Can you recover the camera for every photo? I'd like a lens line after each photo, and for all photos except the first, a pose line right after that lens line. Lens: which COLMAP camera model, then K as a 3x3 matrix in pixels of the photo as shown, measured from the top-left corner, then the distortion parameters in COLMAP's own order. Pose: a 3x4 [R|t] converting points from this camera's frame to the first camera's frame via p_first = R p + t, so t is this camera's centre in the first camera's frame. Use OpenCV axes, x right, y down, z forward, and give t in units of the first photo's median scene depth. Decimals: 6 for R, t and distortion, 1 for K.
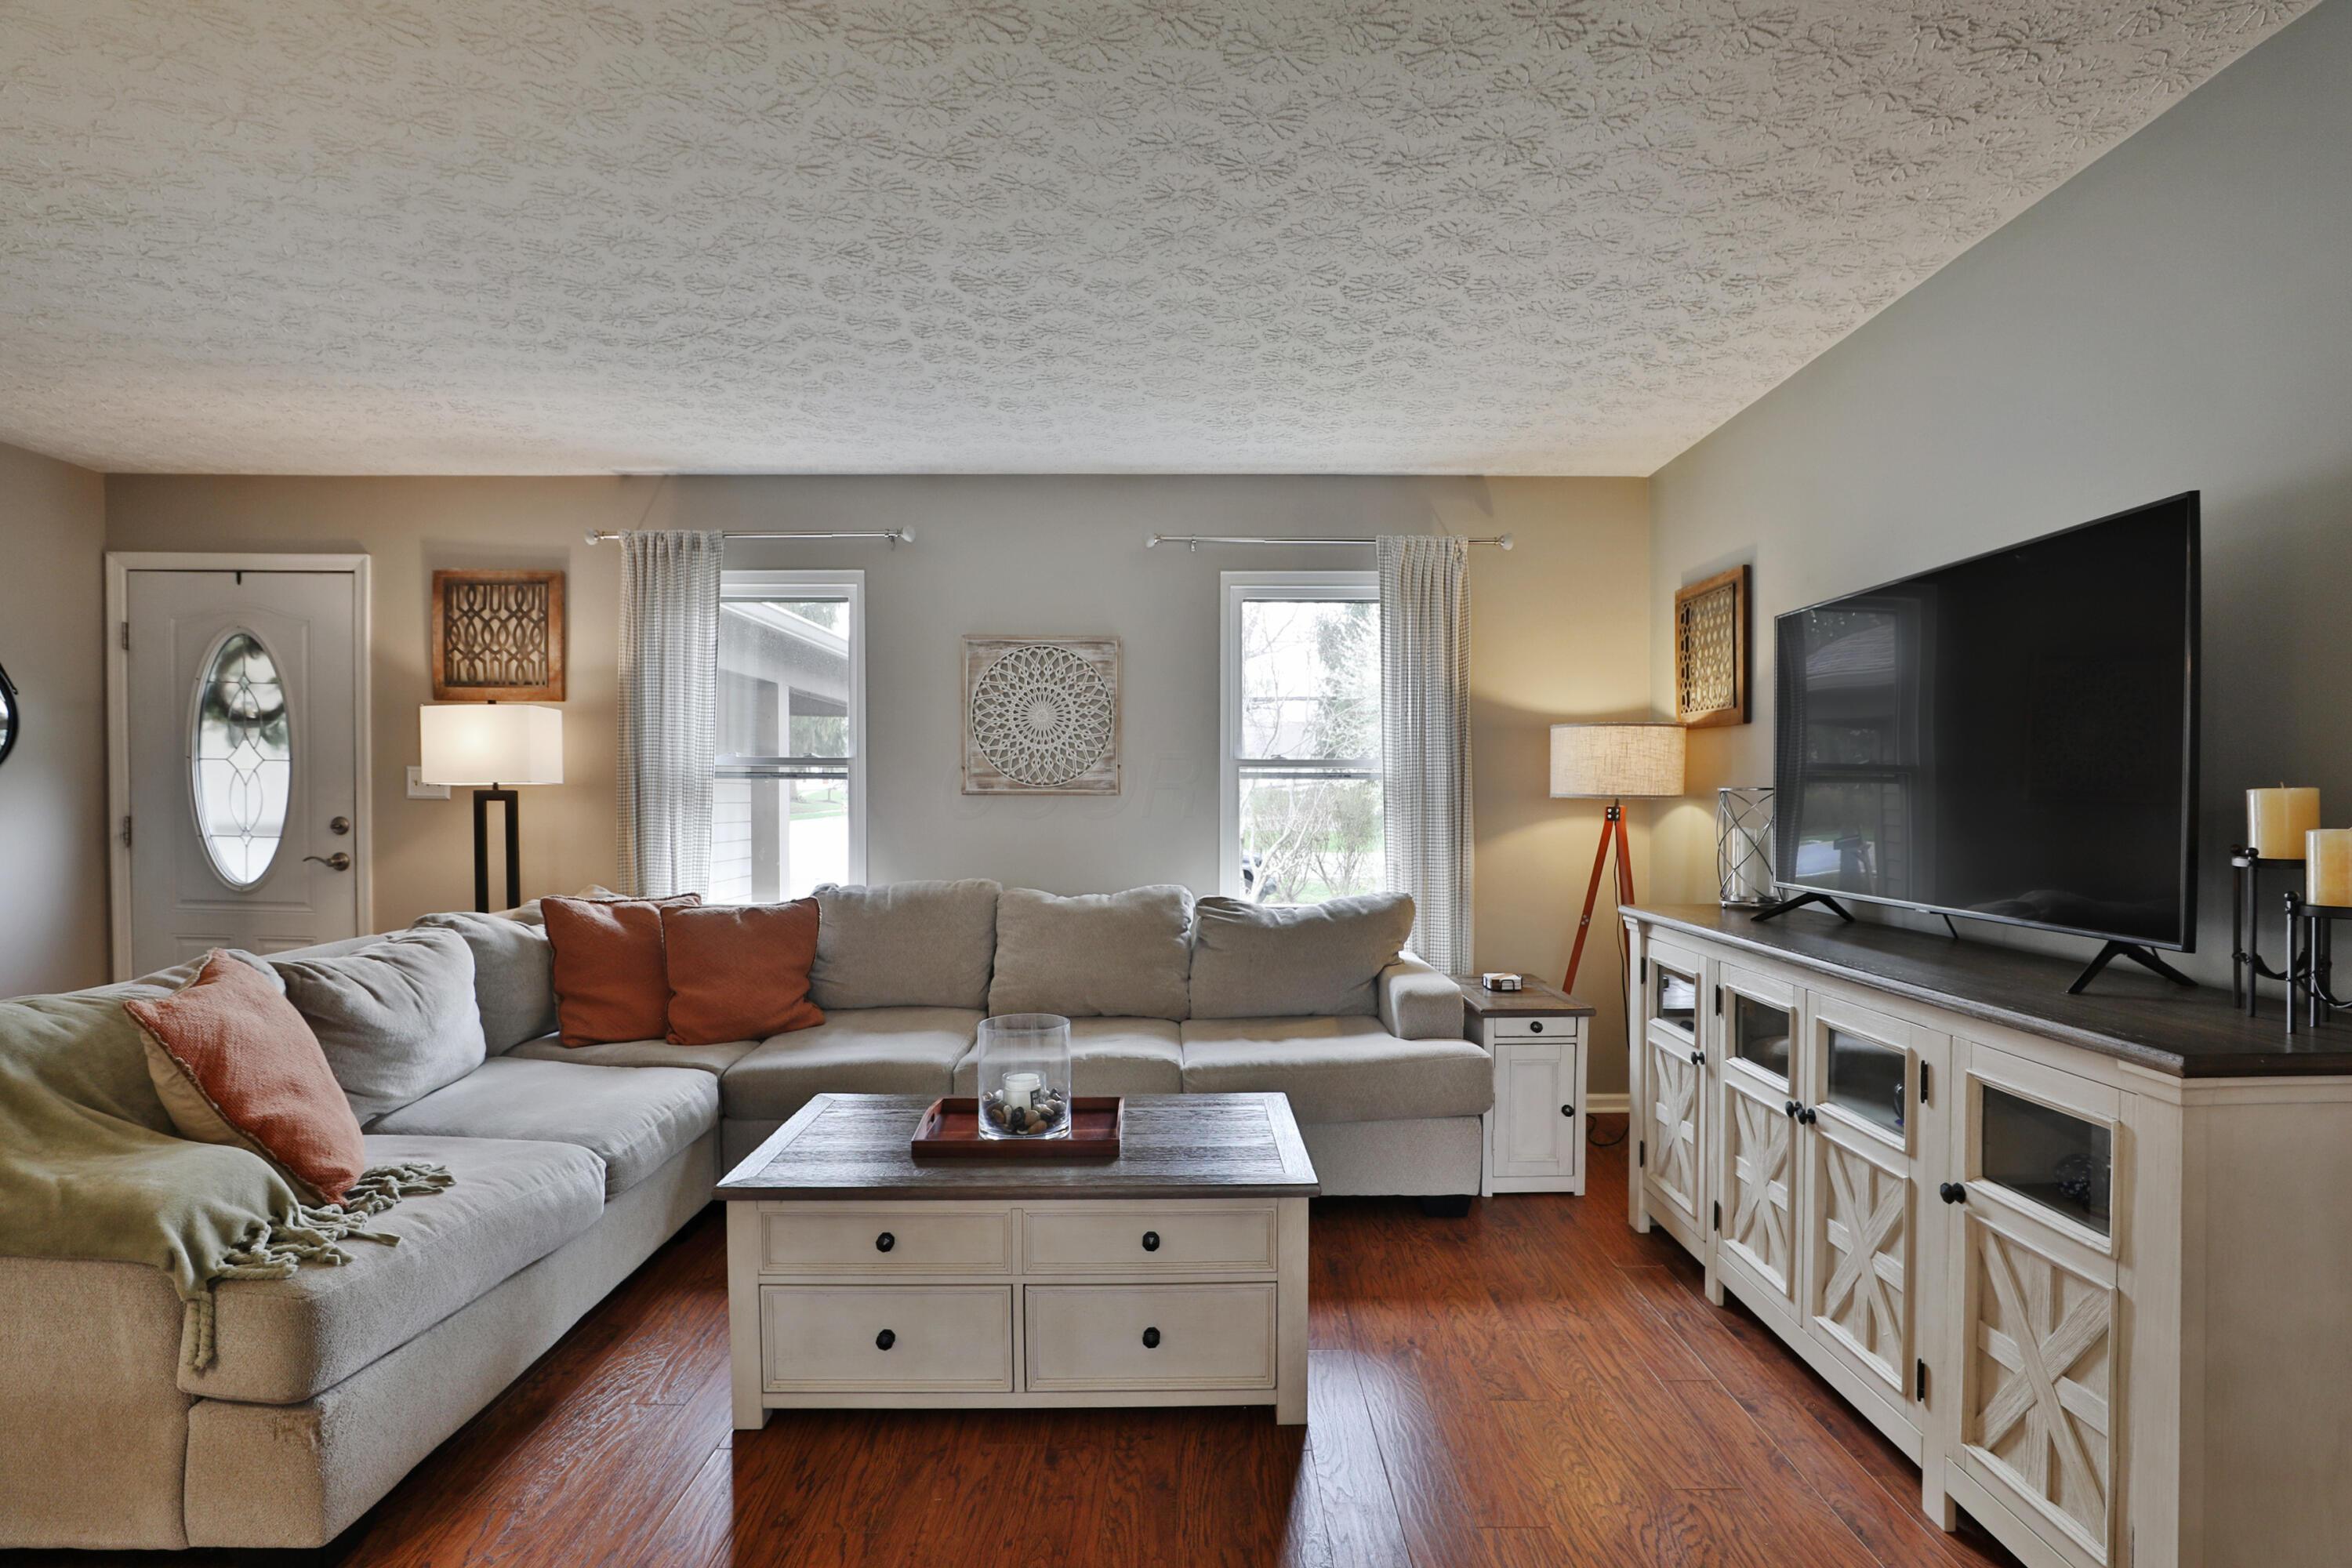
lens RADIAL K [[1144.0, 0, 1195.6], [0, 1144.0, 796.9], [0, 0, 1]] dist [-0.065093, 0.028914]
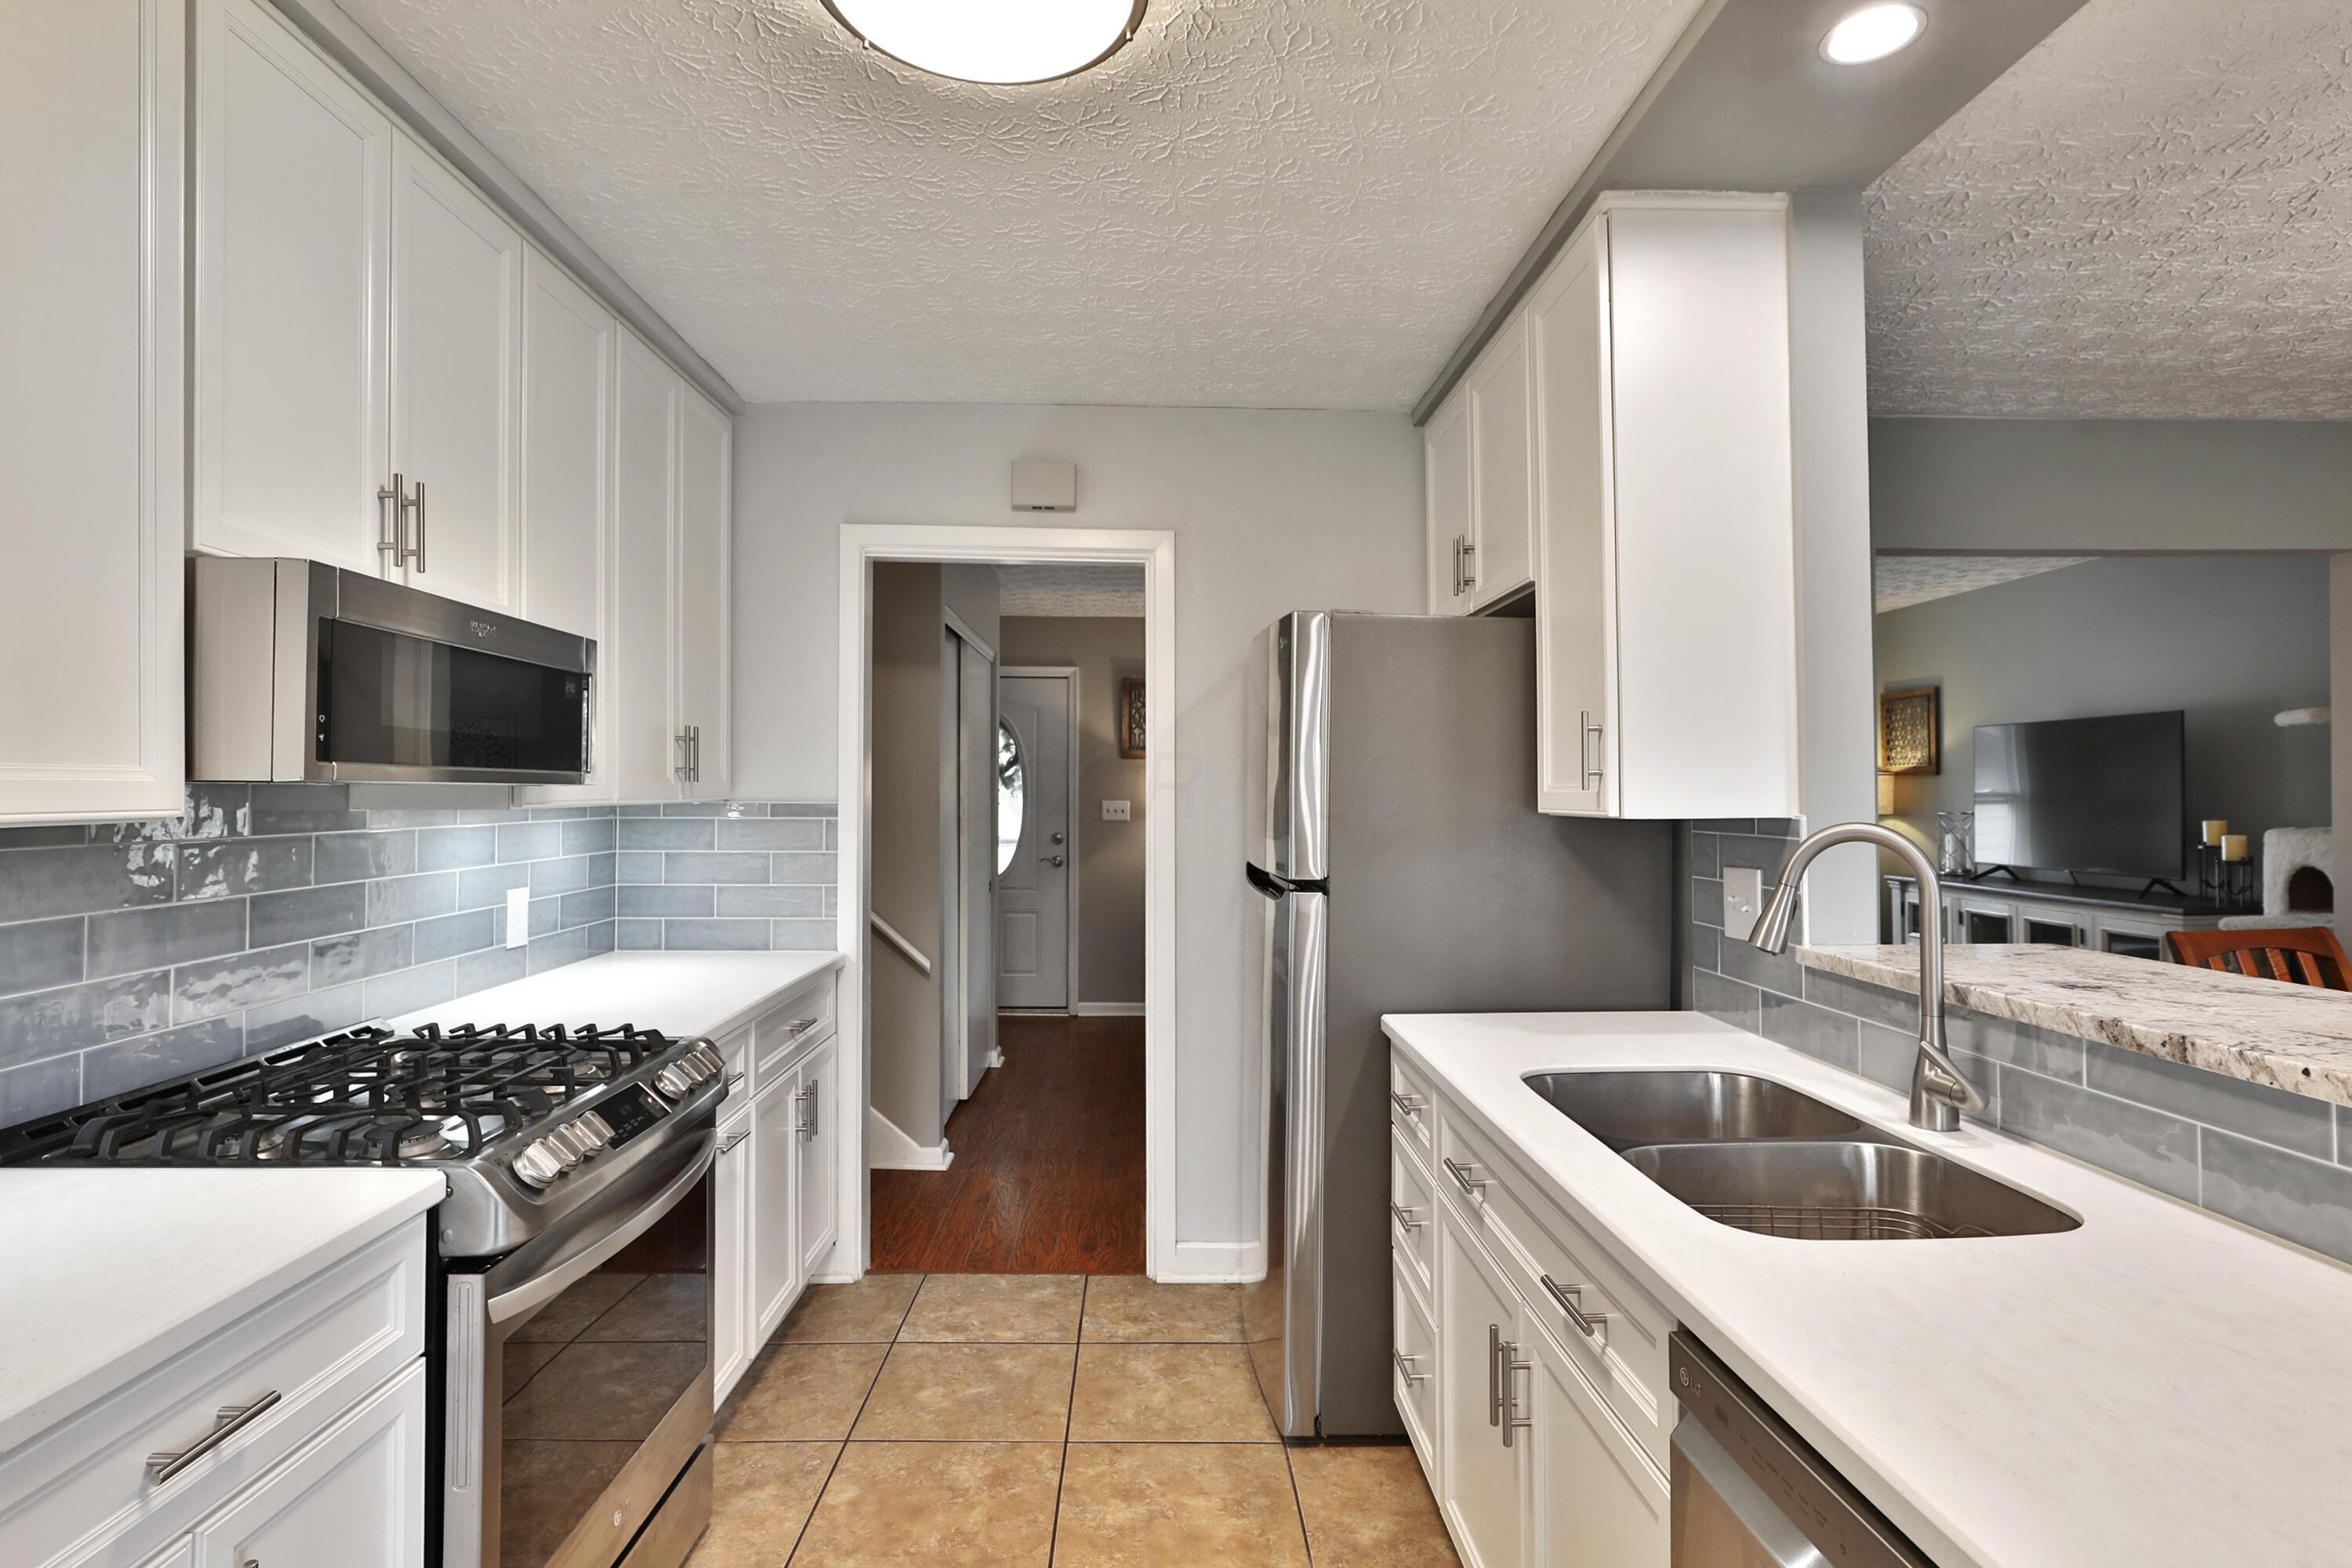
lens RADIAL K [[1193.9, 0, 1176.0], [0, 1193.9, 784.0], [0, 0, 1]] dist [-0.061272, 0.027153]
pose [[0.999942, -0.006042, 0.008914, -0.719992], [0.006146, 0.999913, -0.011687, -0.035544], [-0.008843, 0.011741, 0.999892, -0.820593]]
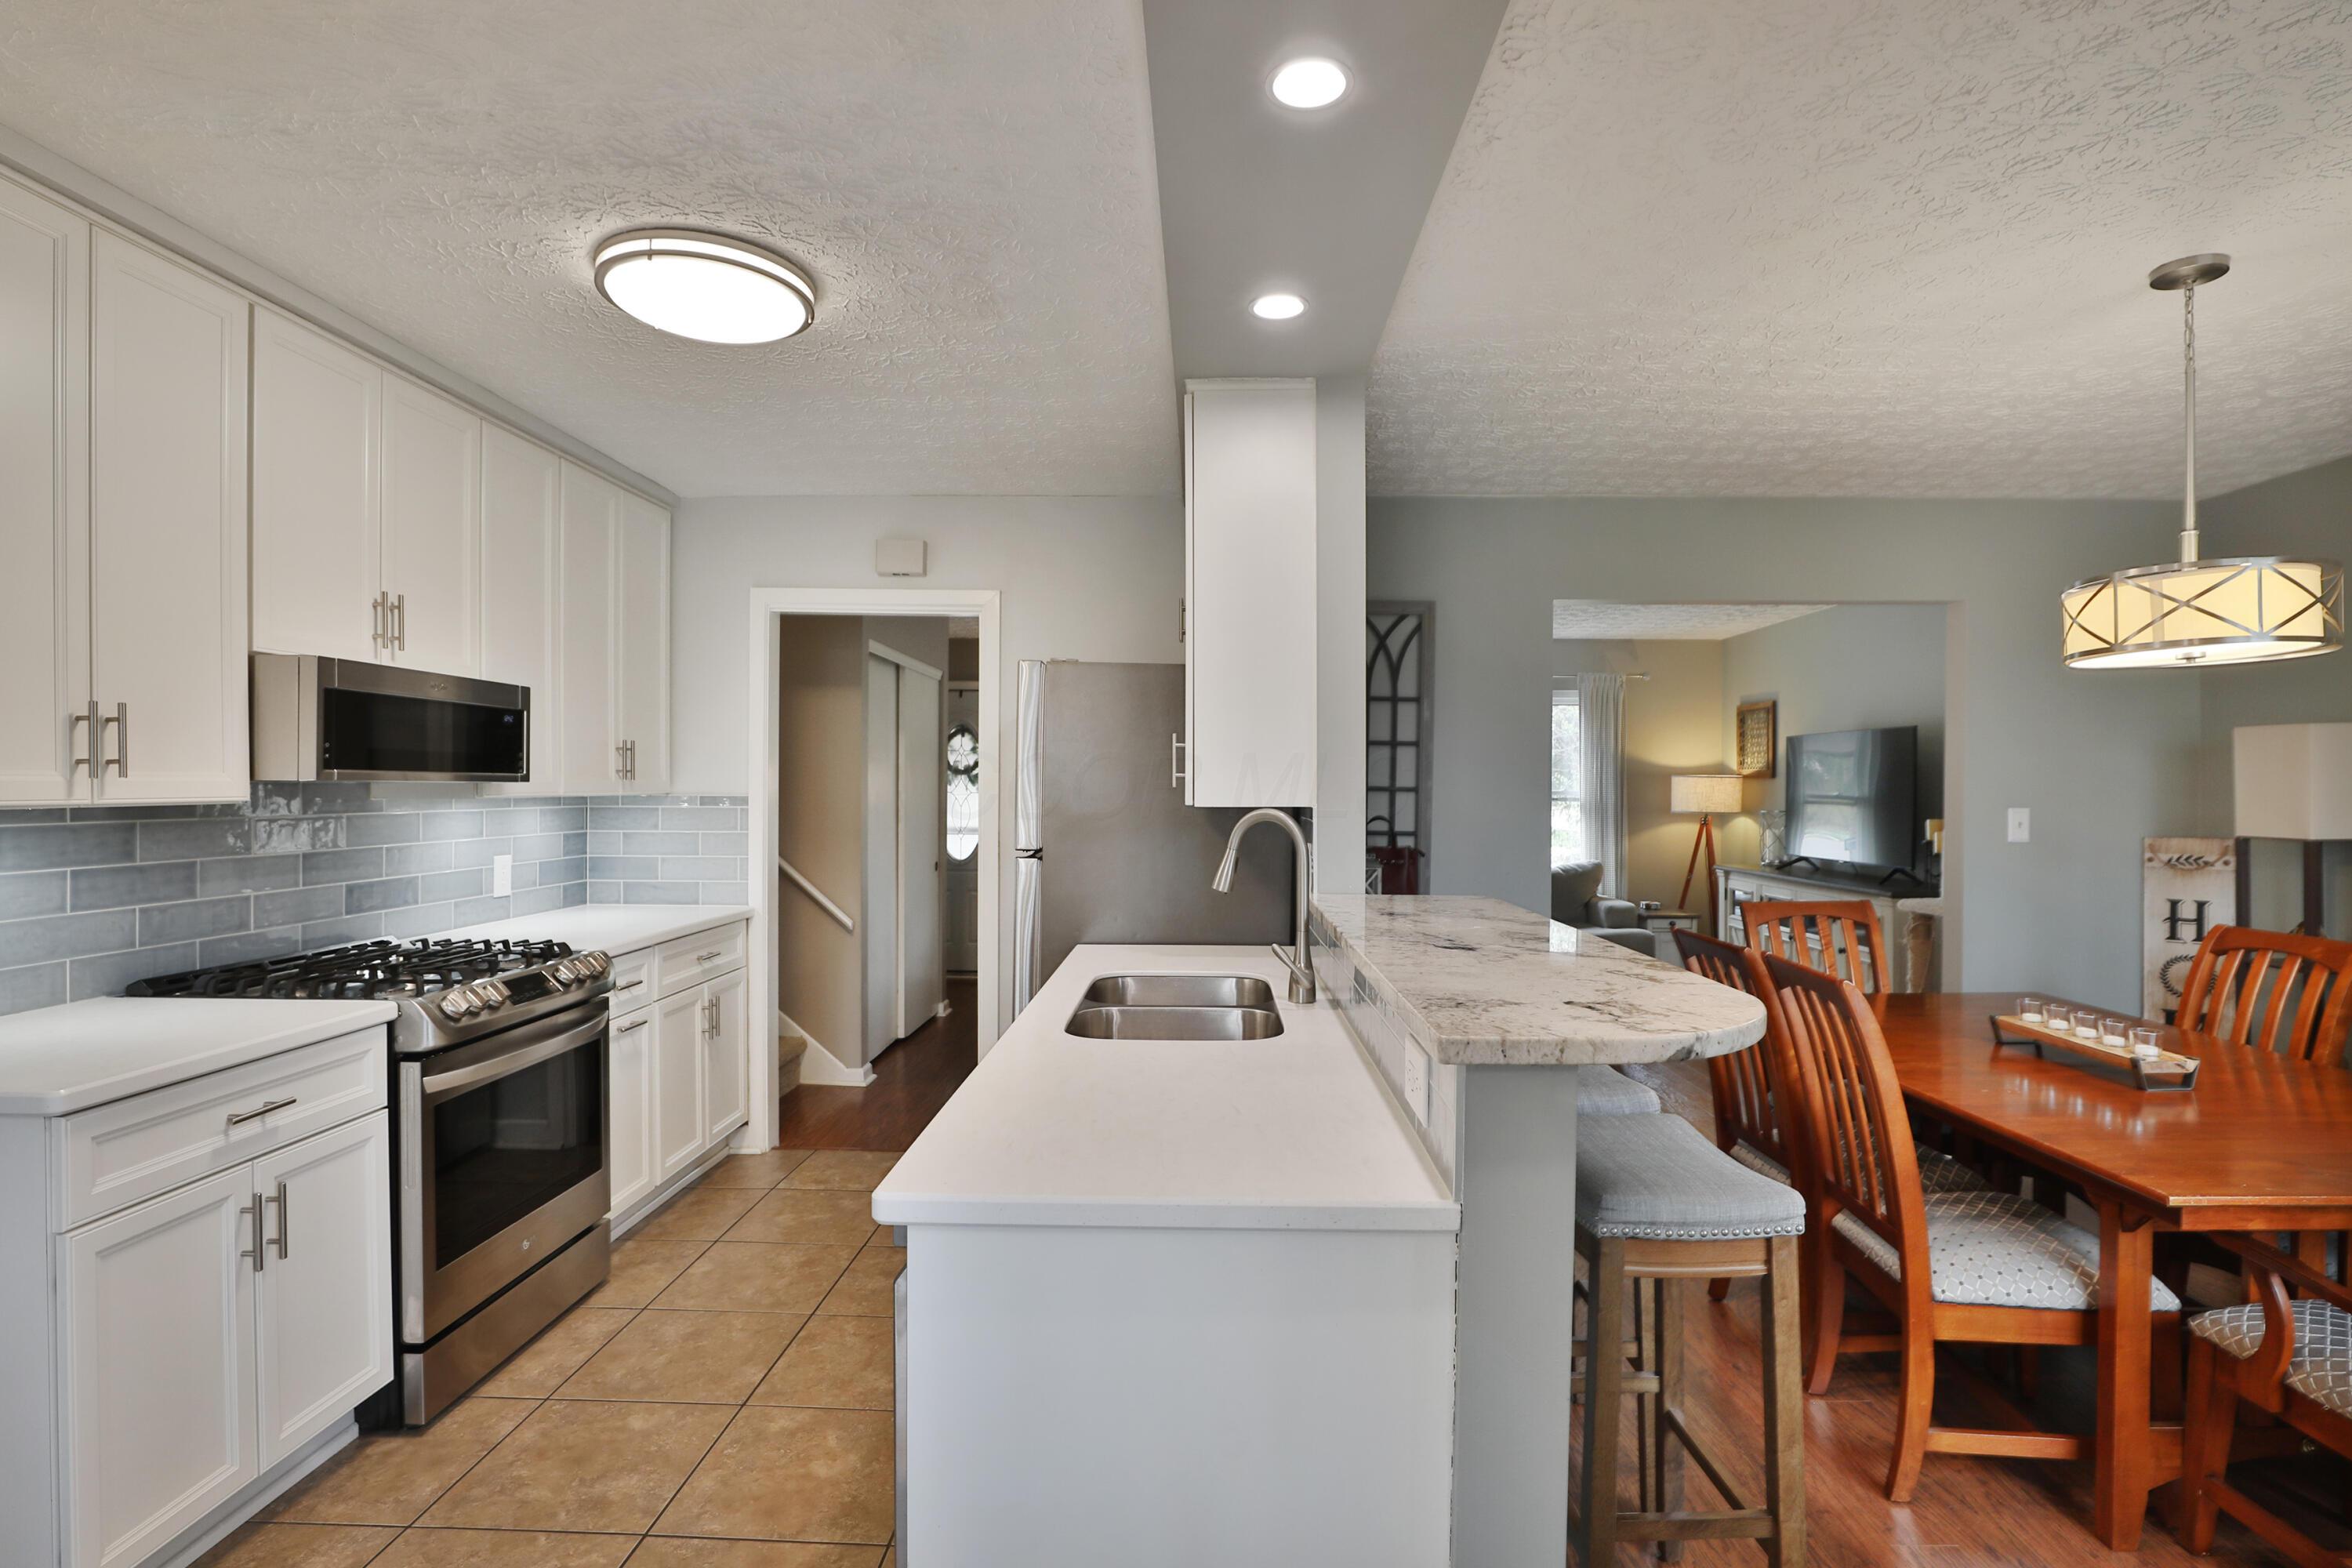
lens RADIAL K [[1144.0, 0, 1195.6], [0, 1144.0, 796.9], [0, 0, 1]] dist [-0.065093, 0.028914]
pose [[0.999751, -0.001604, -0.022241, -0.503122], [0.001640, 0.999997, 0.001593, -0.033519], [0.022238, -0.001629, 0.999751, -1.044872]]
